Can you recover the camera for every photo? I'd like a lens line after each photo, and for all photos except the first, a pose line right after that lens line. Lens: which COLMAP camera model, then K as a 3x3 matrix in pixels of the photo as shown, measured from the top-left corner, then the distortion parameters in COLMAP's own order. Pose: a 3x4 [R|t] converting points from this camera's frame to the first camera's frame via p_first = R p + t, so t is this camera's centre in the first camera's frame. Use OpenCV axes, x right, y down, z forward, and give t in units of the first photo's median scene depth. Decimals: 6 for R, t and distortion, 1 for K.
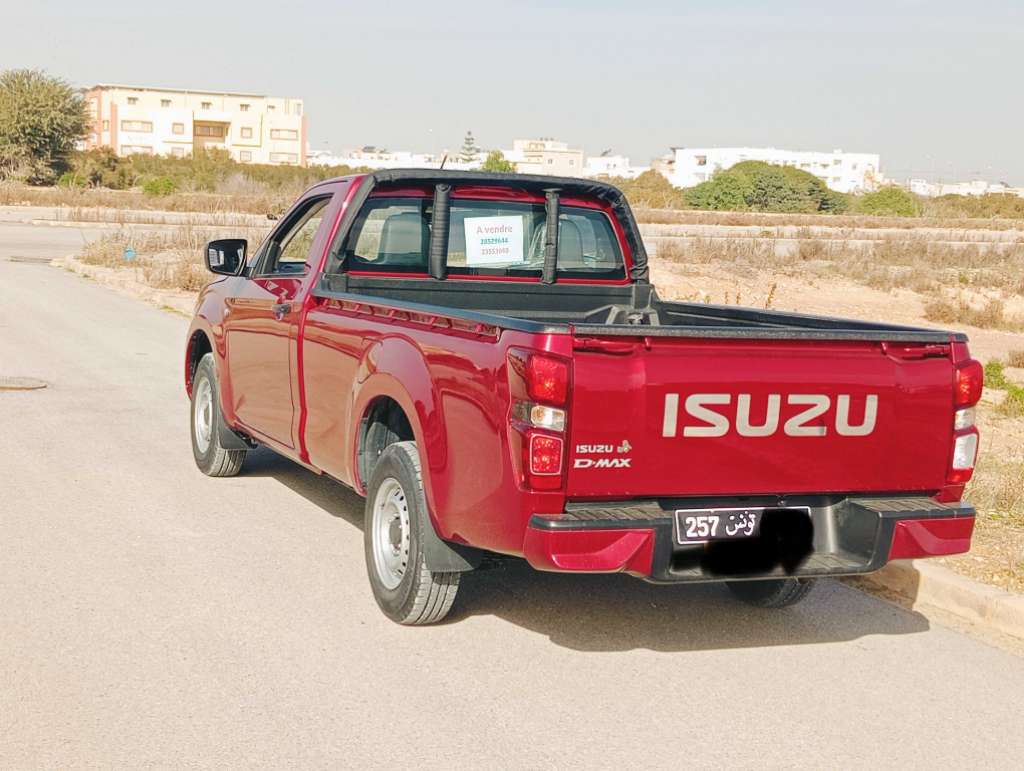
lens RADIAL K [[1694.0, 0, 512.0], [0, 1694.0, 385.5], [0, 0, 1]] dist [0.116022, -0.122006]
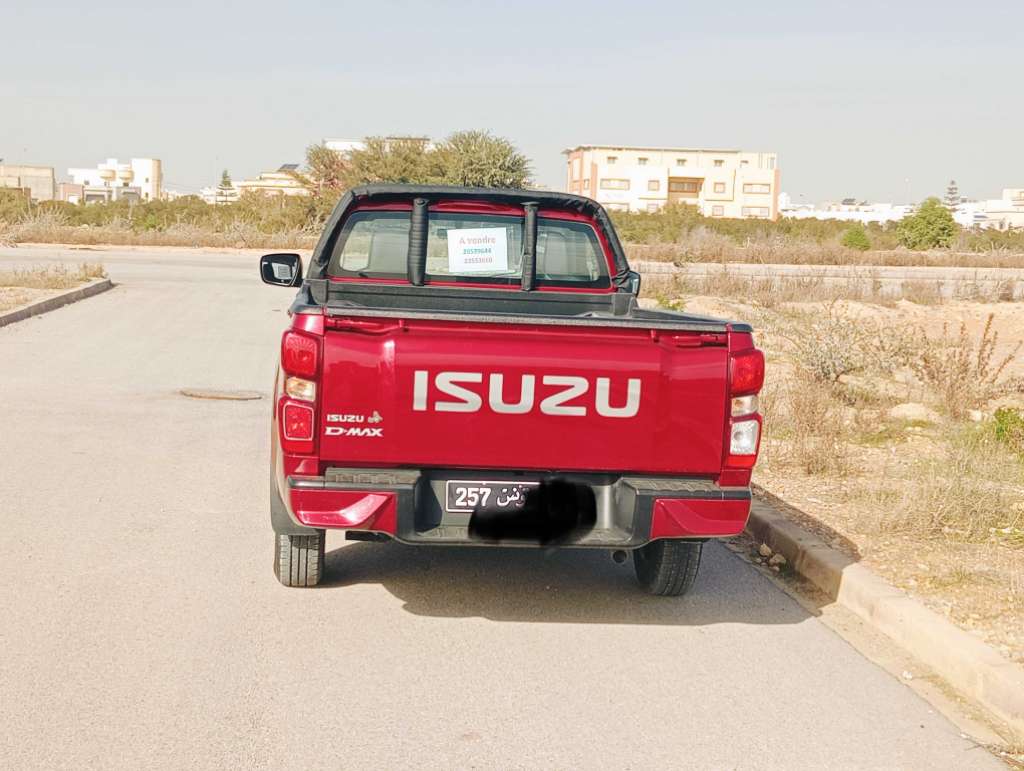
lens RADIAL K [[1694.0, 0, 512.0], [0, 1694.0, 385.5], [0, 0, 1]] dist [0.116022, -0.122006]
pose [[0.956134, 0.017131, -0.292427, 0.370384], [-0.026779, 0.999220, -0.029021, 0.035024], [0.291702, 0.035579, 0.955847, -0.025369]]
